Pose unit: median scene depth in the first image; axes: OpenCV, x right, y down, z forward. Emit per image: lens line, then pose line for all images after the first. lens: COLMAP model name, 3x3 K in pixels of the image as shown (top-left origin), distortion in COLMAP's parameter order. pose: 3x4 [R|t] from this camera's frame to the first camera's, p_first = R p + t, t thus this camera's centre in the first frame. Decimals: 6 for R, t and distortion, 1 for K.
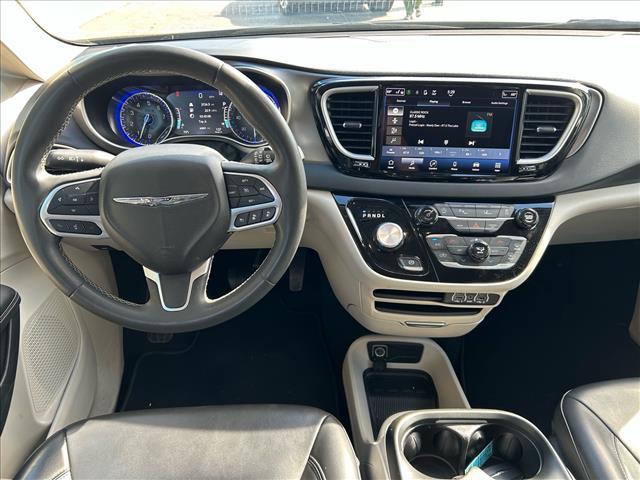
lens RADIAL K [[484.1, 0, 318.3], [0, 484.1, 242.2], [0, 0, 1]] dist [0.026761, -0.004861]
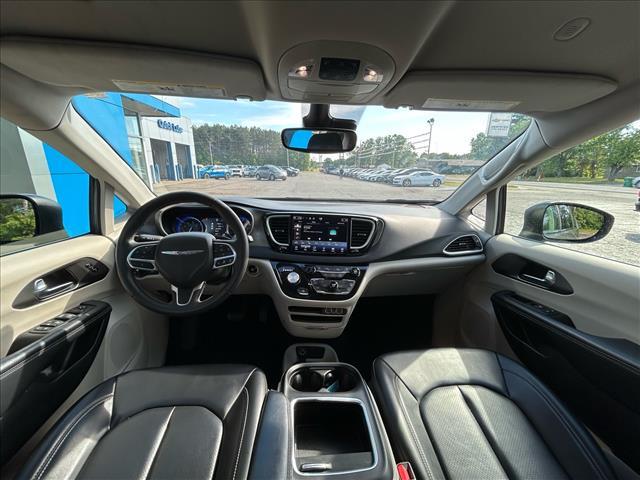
lens RADIAL K [[260.8, 0, 322.5], [0, 260.8, 239.9], [0, 0, 1]] dist [0.003415, -0.000066]
pose [[0.998053, 0.022546, 0.058155, 0.203867], [-0.003791, 0.952589, -0.304236, 0.177017], [-0.062257, 0.303423, 0.950820, -0.182457]]
